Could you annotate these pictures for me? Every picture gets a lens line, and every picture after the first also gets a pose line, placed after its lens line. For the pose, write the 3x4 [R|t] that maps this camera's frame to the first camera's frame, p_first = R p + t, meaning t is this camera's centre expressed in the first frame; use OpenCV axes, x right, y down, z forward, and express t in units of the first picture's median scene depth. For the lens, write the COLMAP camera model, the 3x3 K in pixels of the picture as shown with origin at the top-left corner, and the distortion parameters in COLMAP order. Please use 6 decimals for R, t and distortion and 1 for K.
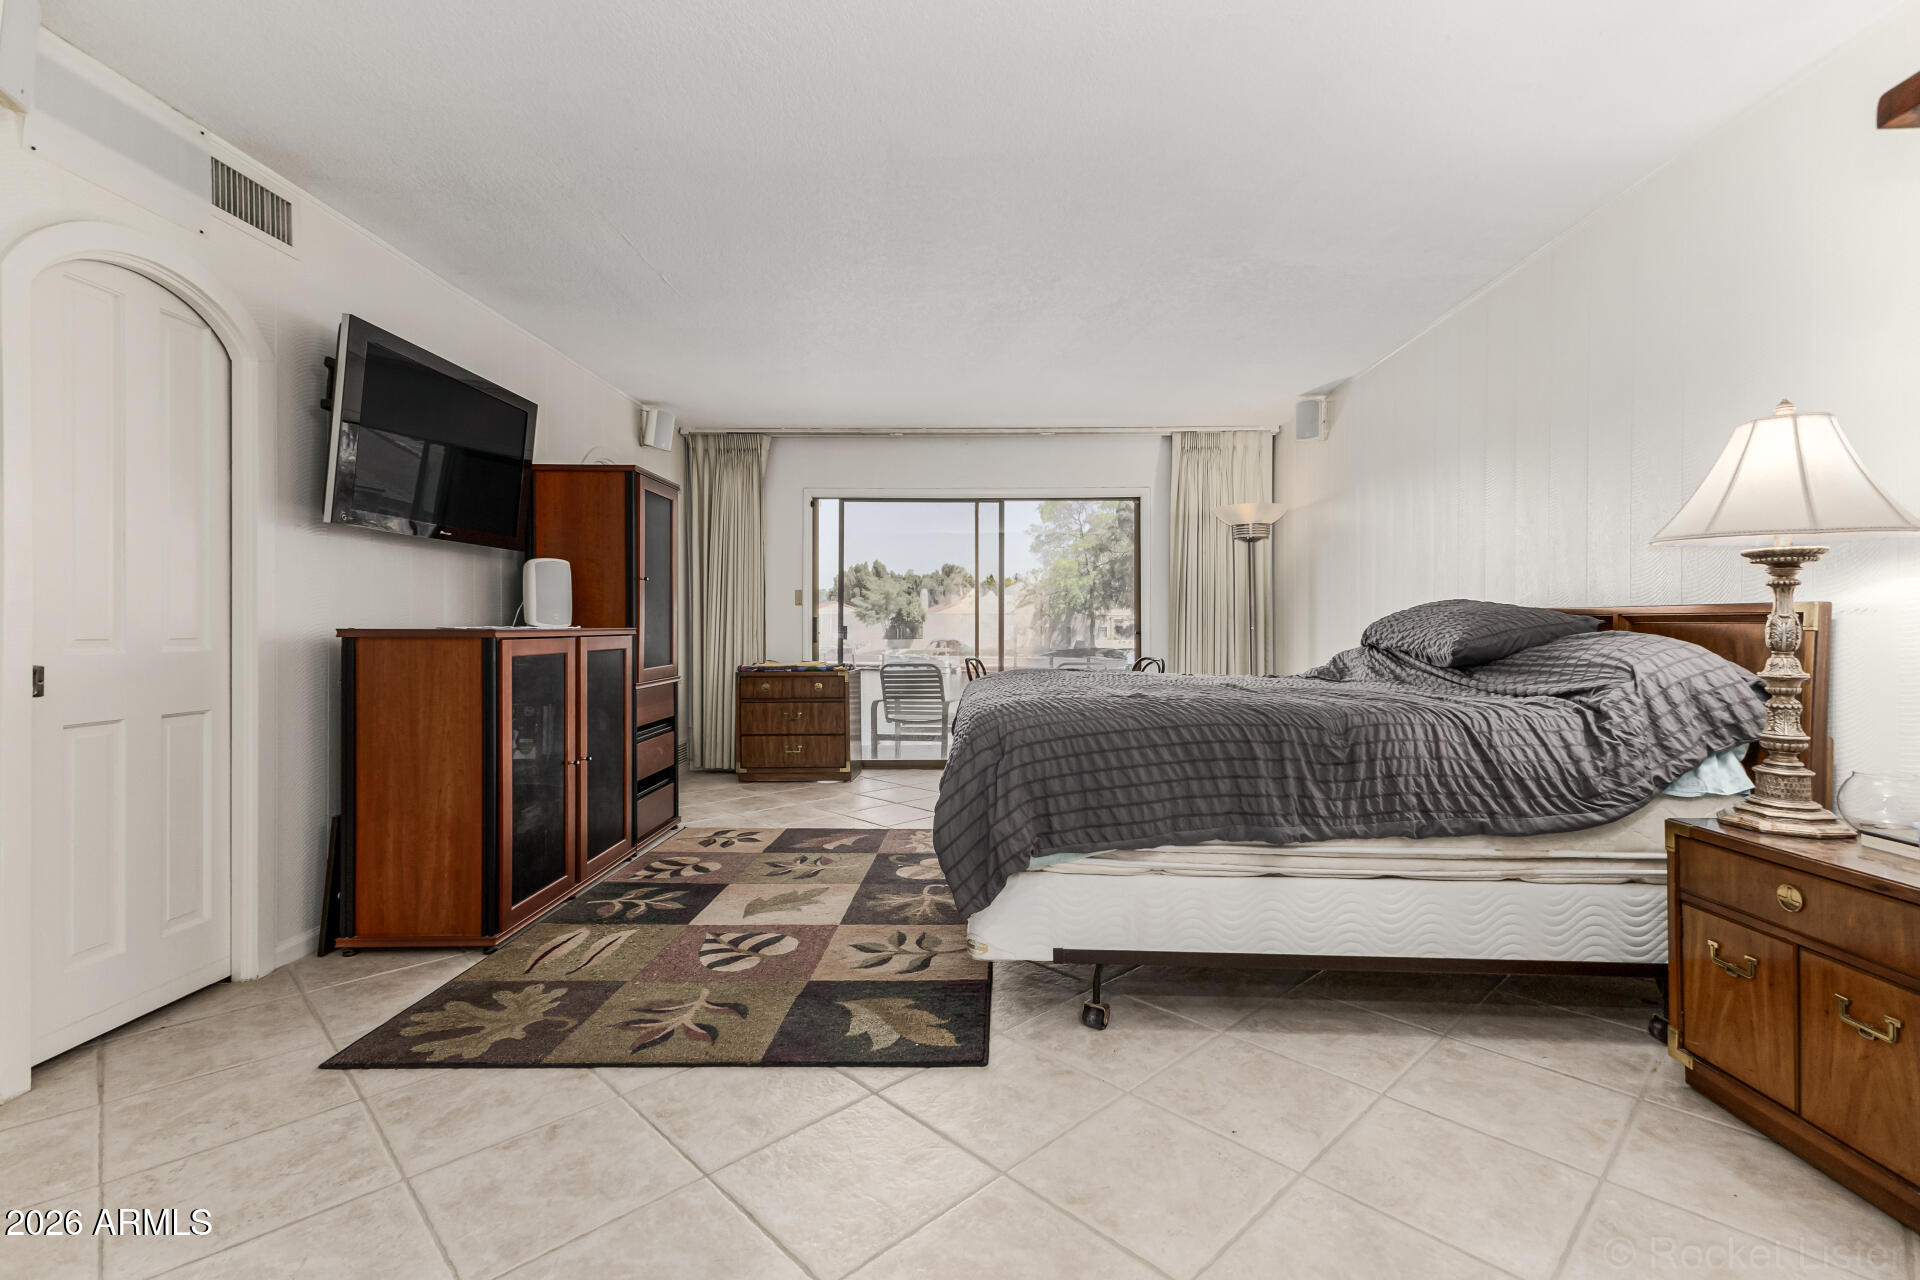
lens RADIAL K [[829.2, 0, 959.7], [0, 829.2, 628.5], [0, 0, 1]] dist [0.001190, -0.000012]
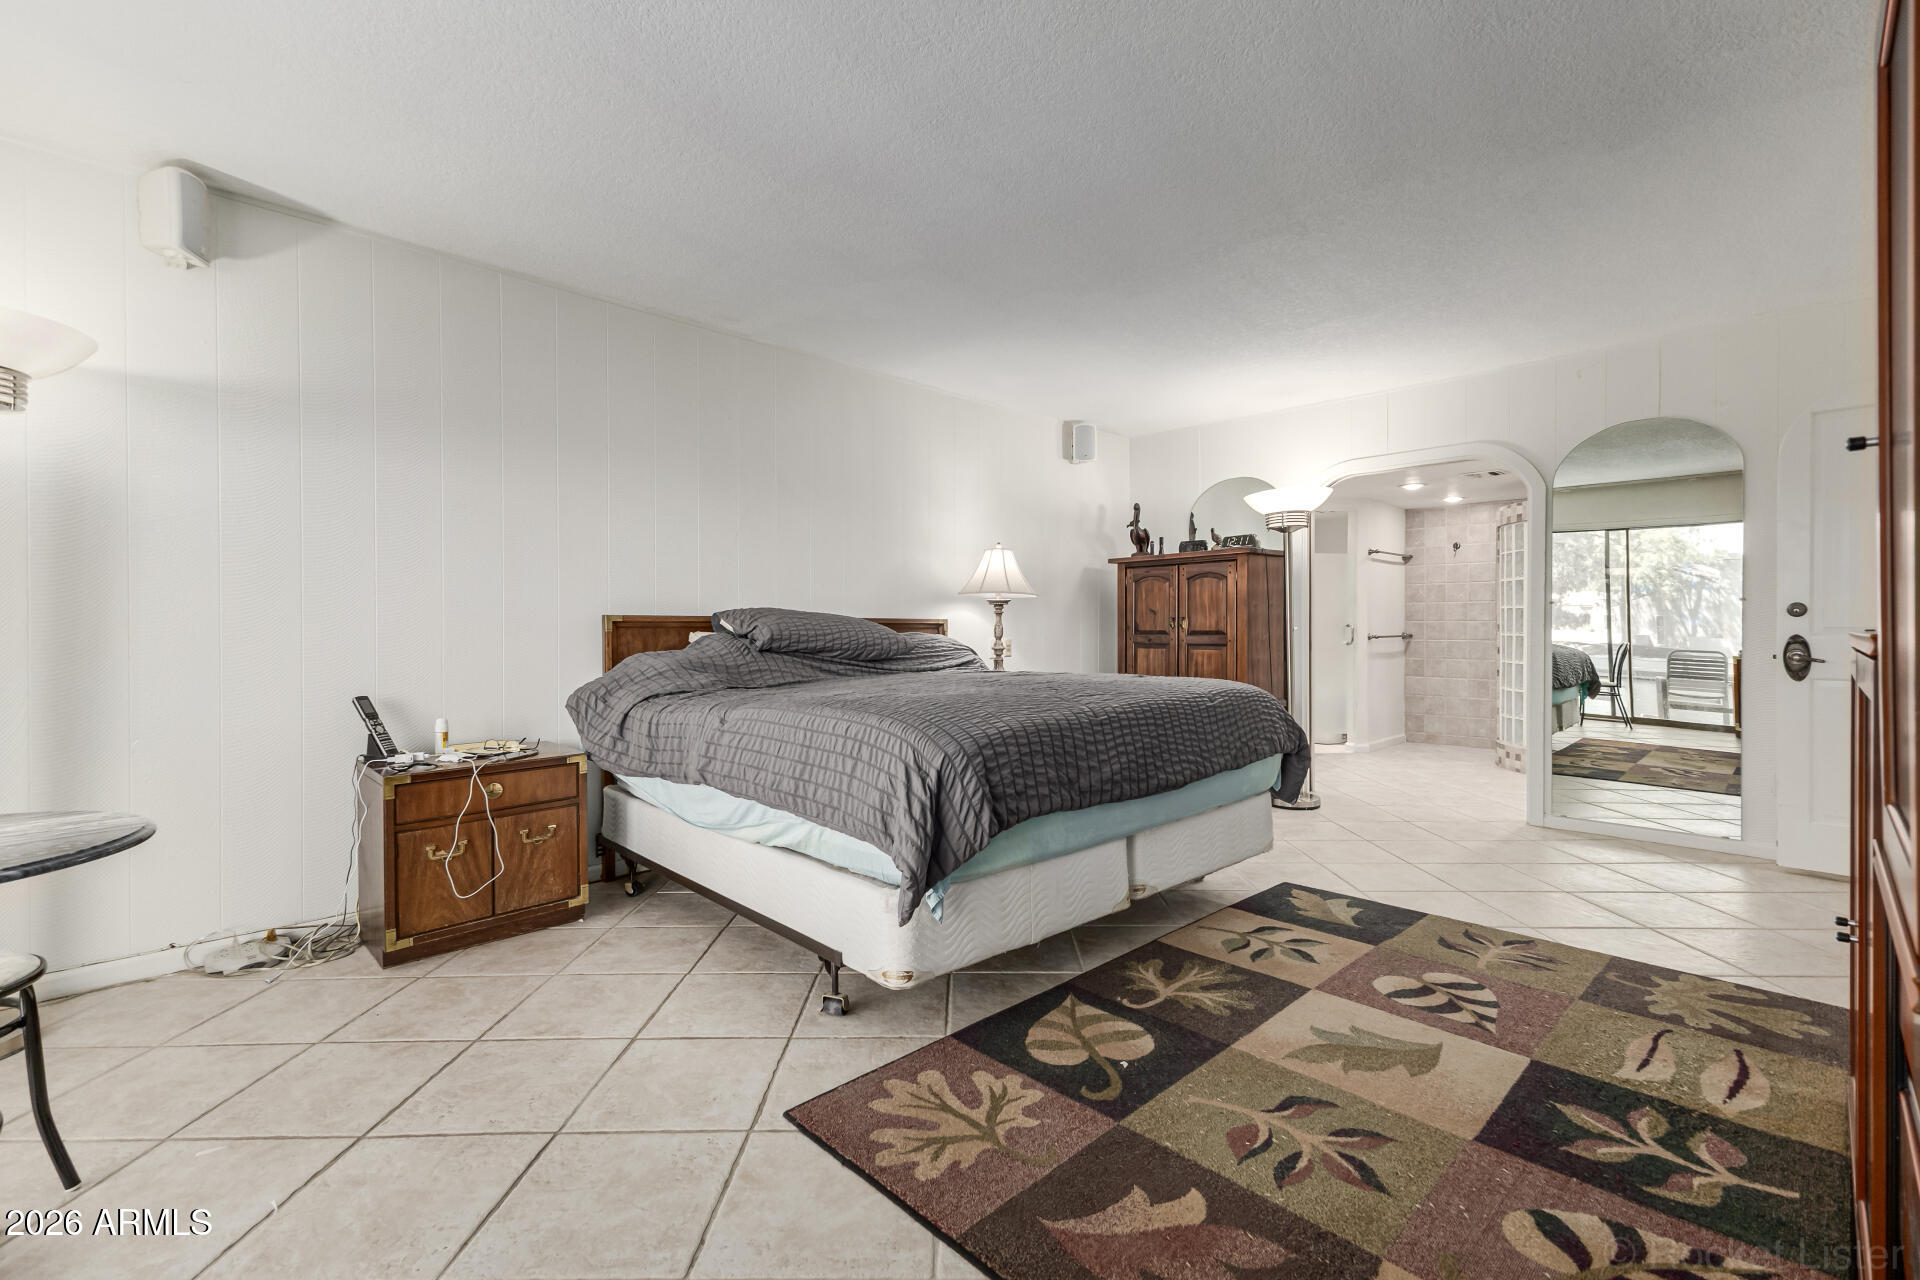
lens RADIAL K [[829.2, 0, 961.3], [0, 829.2, 633.2], [0, 0, 1]] dist [0.001190, -0.000012]
pose [[-0.709423, 0.000283, 0.704783, -0.508365], [0.005798, 0.999968, 0.005434, -0.006081], [-0.704759, 0.007941, -0.709402, 1.937147]]
